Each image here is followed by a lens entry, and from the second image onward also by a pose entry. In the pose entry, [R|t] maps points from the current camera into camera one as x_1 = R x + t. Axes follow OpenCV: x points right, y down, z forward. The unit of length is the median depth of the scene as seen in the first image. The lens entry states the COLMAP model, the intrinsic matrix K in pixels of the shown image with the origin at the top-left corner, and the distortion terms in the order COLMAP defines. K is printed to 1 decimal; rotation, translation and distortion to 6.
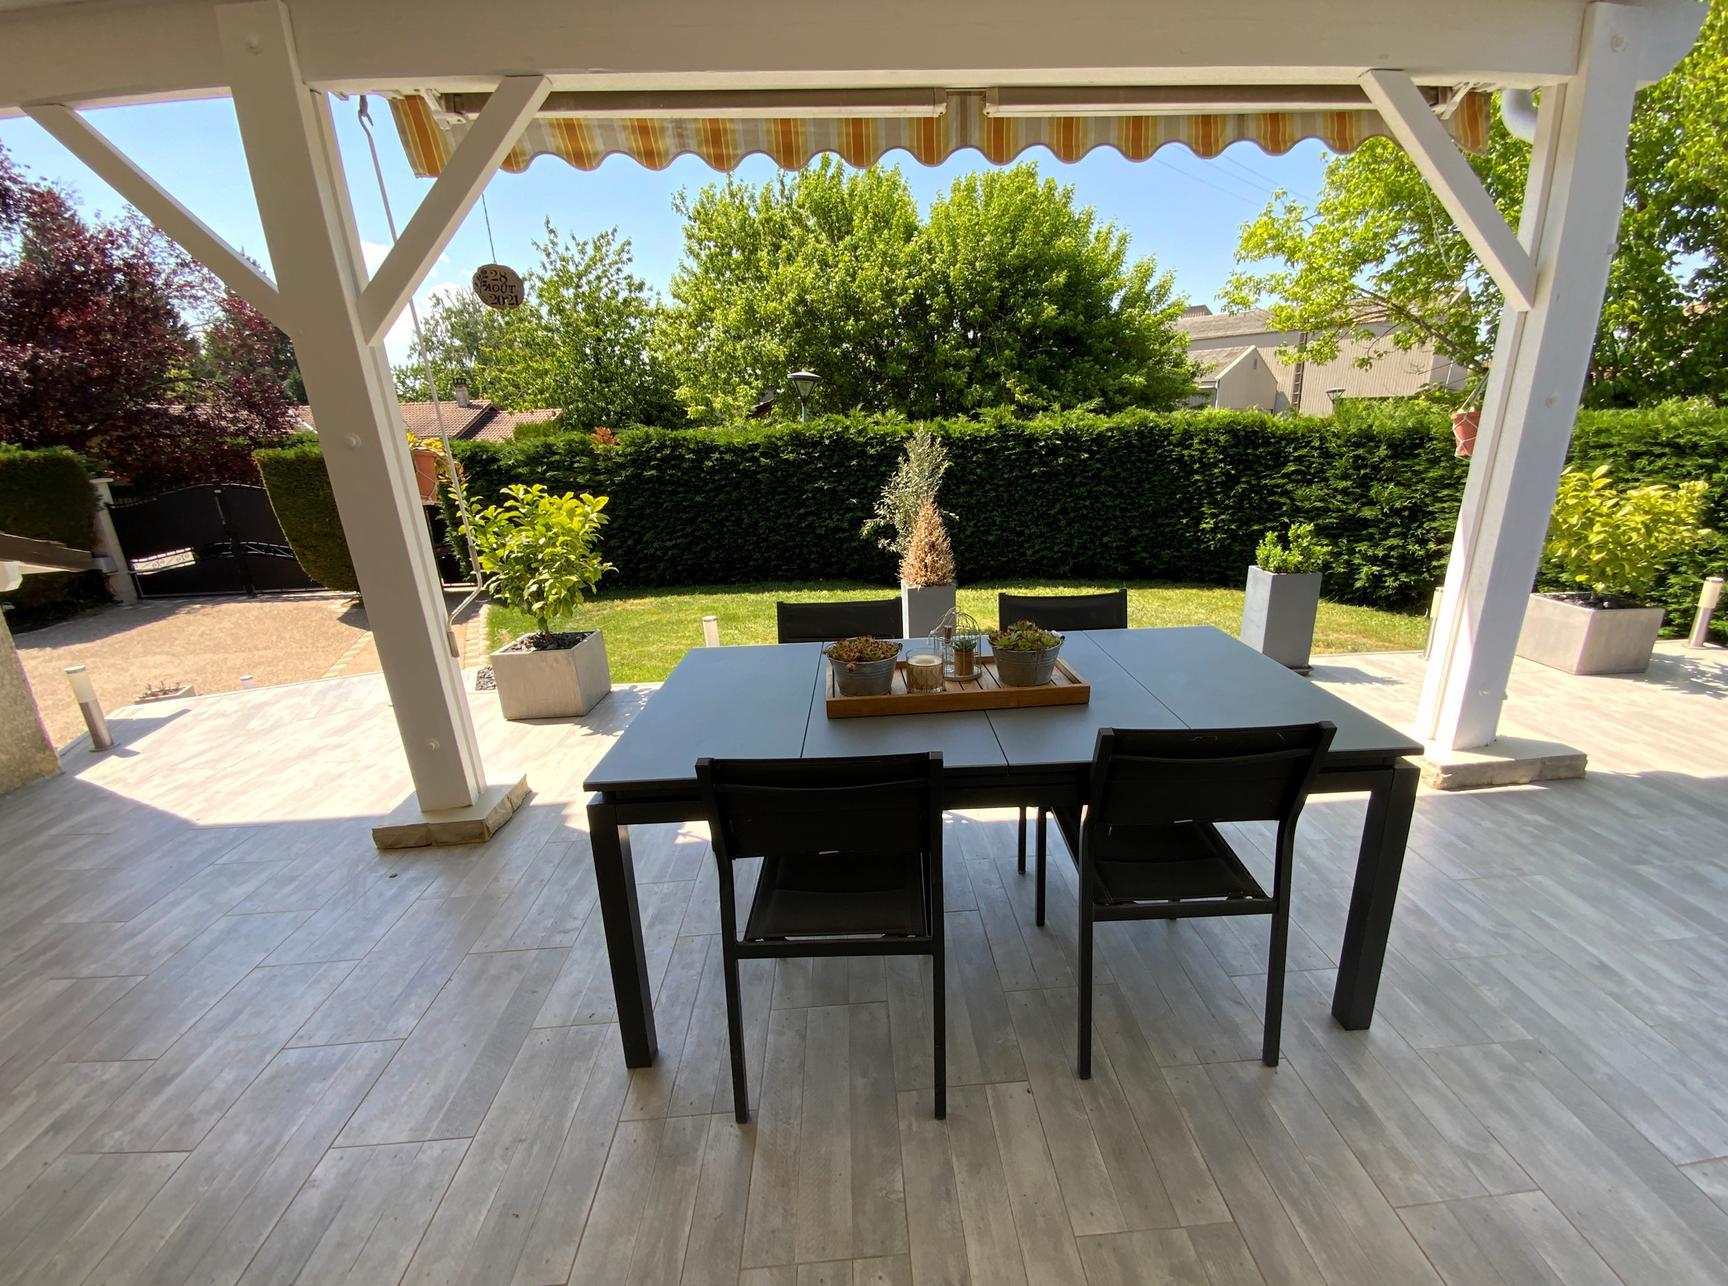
lens RADIAL K [[732.1, 0, 864.0], [0, 732.1, 643.0], [0, 0, 1]] dist [0.000760, 0.000013]
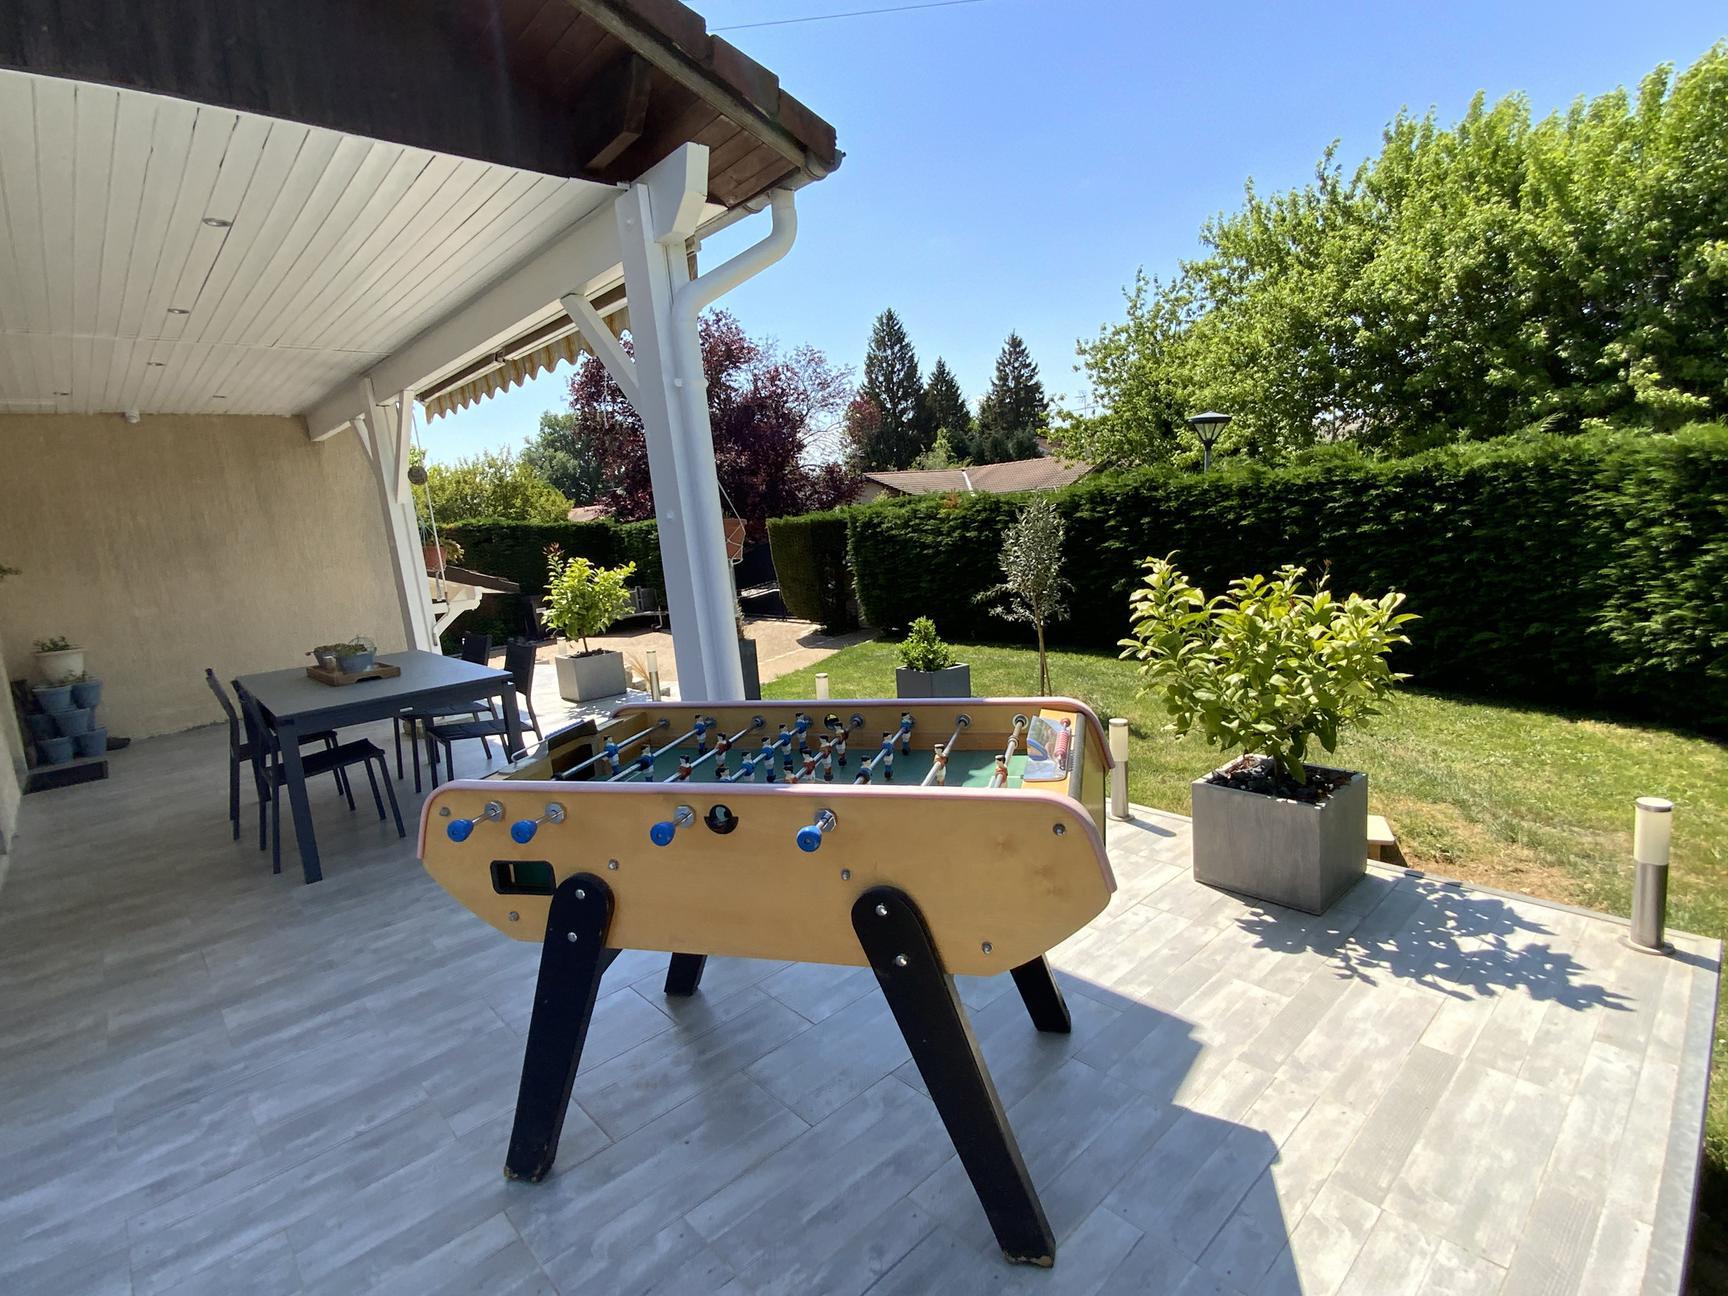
lens RADIAL K [[850.4, 0, 864.0], [0, 850.4, 648.0], [0, 0, 1]] dist [0.002217, 0.000116]
pose [[0.664450, 0.106092, -0.739764, 0.541040], [-0.167429, 0.985843, -0.009001, -0.033455], [0.728336, 0.129838, 0.672807, 0.106744]]
